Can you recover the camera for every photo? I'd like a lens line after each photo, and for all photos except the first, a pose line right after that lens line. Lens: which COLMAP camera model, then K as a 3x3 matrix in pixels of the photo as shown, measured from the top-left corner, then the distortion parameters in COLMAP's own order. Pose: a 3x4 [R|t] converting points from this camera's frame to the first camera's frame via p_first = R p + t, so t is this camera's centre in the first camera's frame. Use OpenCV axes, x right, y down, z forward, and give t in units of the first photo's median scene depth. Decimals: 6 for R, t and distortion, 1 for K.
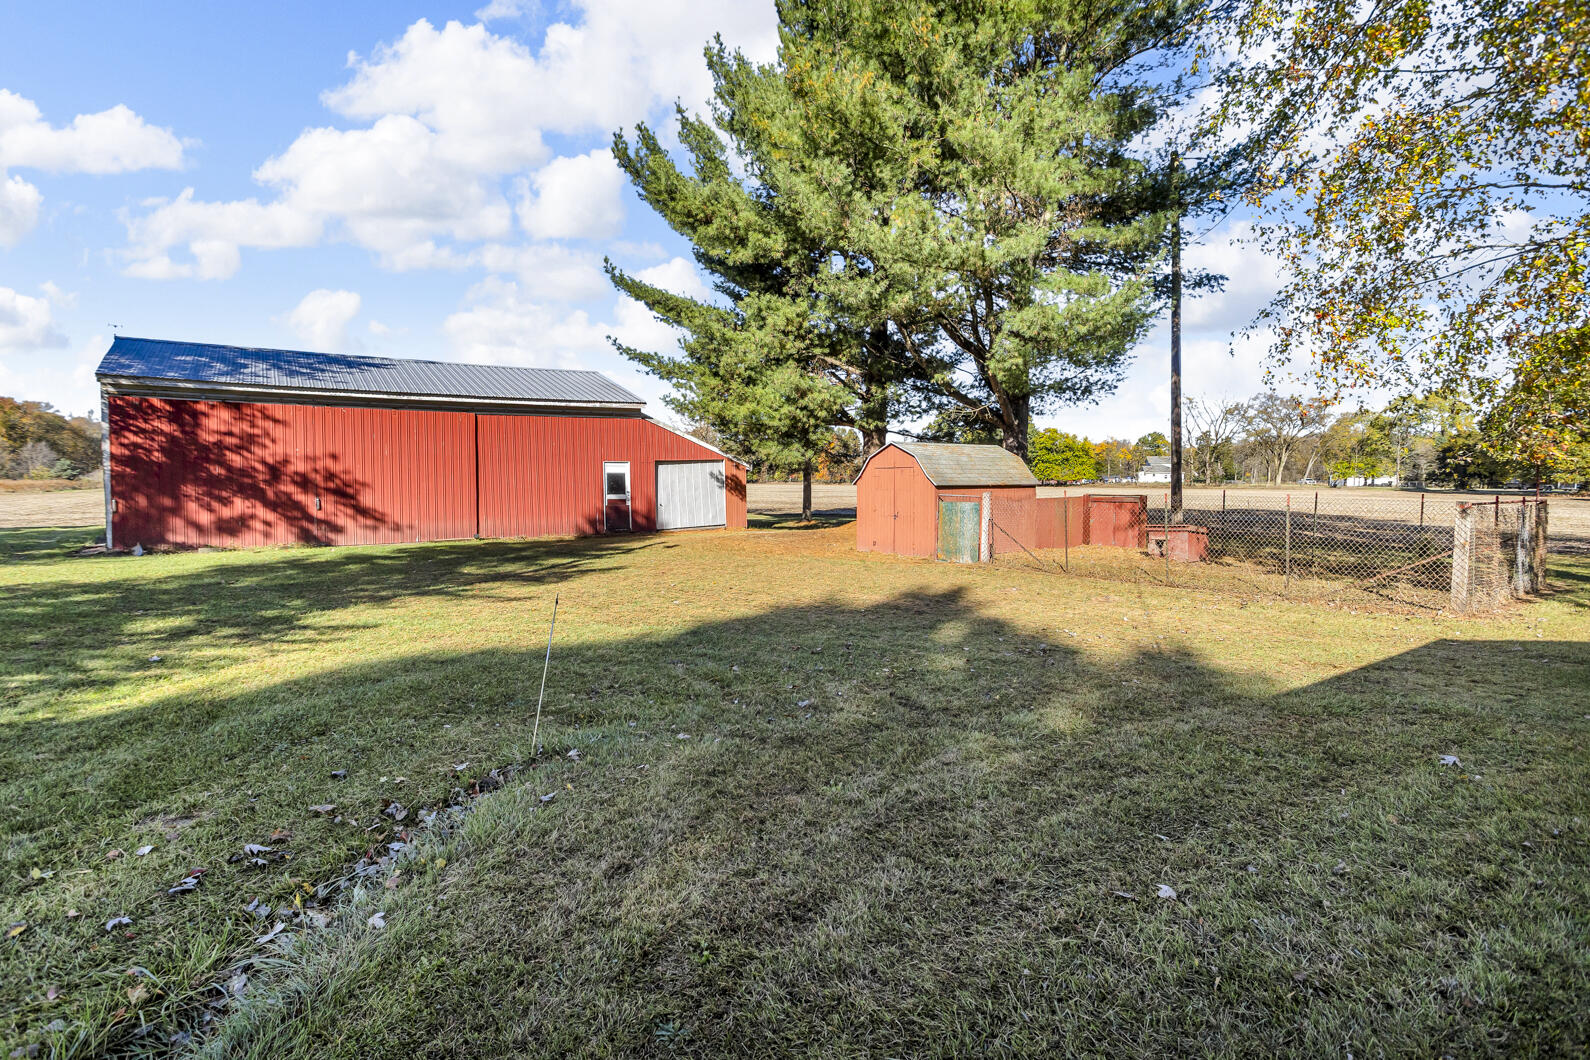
lens RADIAL K [[760.5, 0, 803.5], [0, 760.5, 518.3], [0, 0, 1]] dist [0.001079, 0.001454]
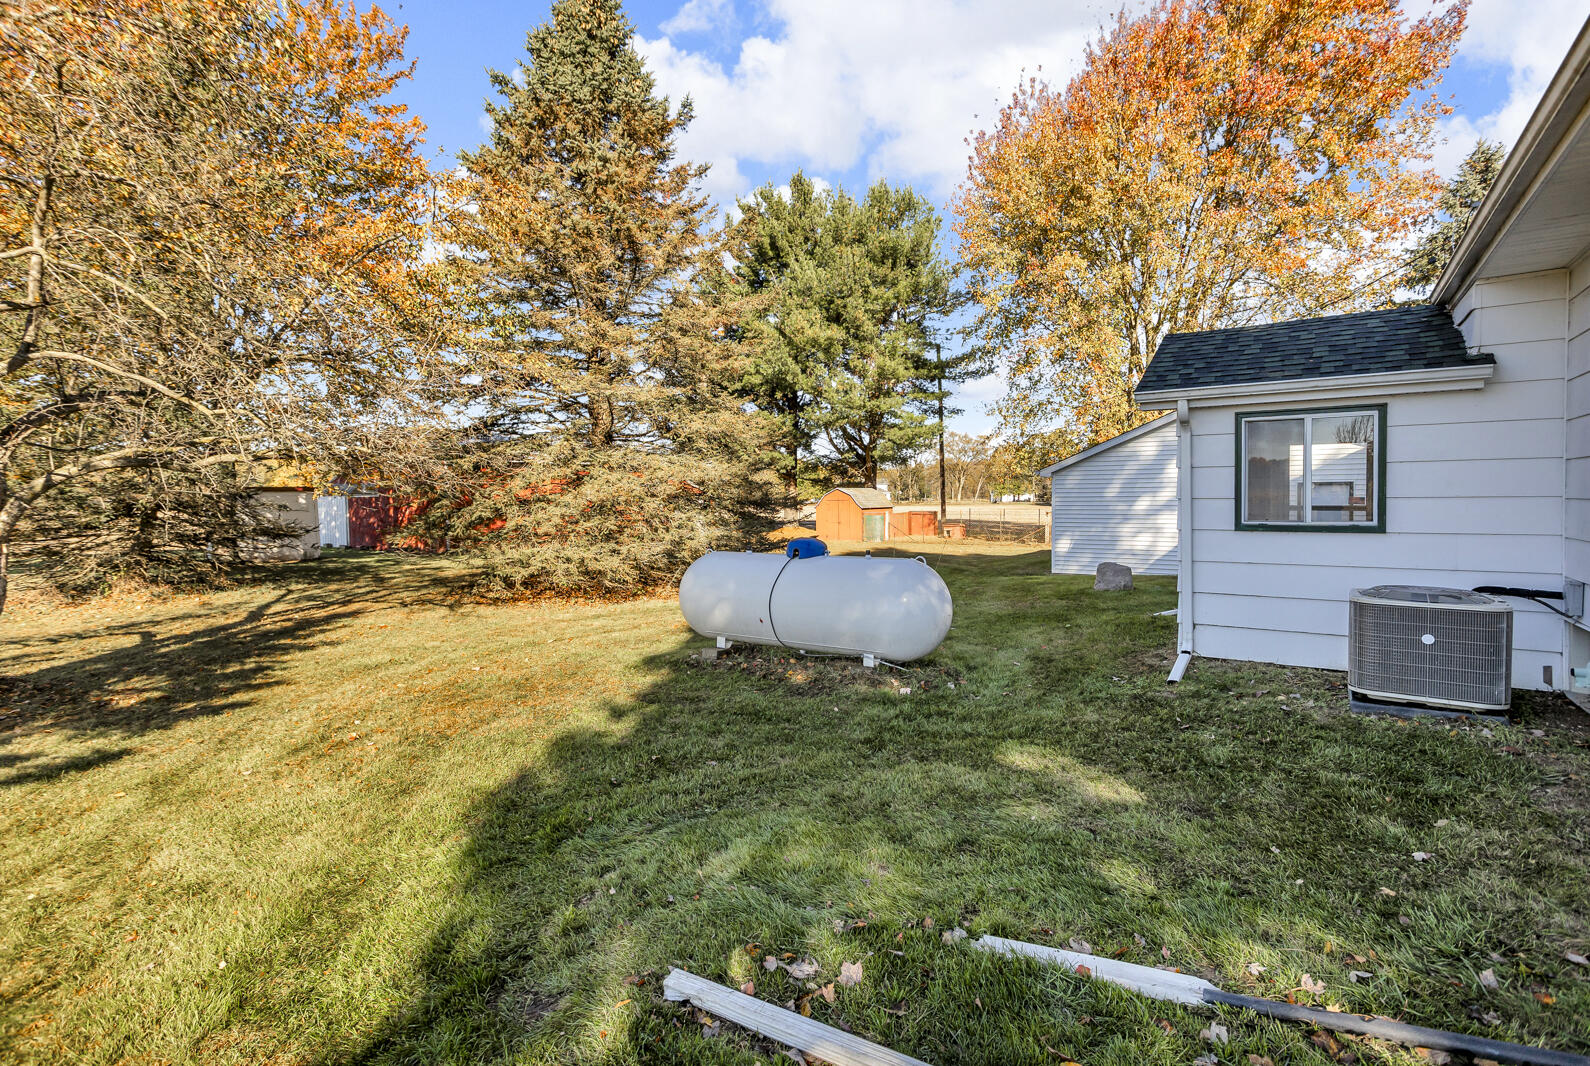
lens RADIAL K [[760.5, 0, 803.5], [0, 760.5, 521.3], [0, 0, 1]] dist [0.001079, 0.001454]
pose [[0.933317, -0.011002, 0.358885, -1.297408], [0.016503, 0.999789, -0.012266, 0.031117], [-0.358674, 0.017371, 0.933301, -1.696291]]
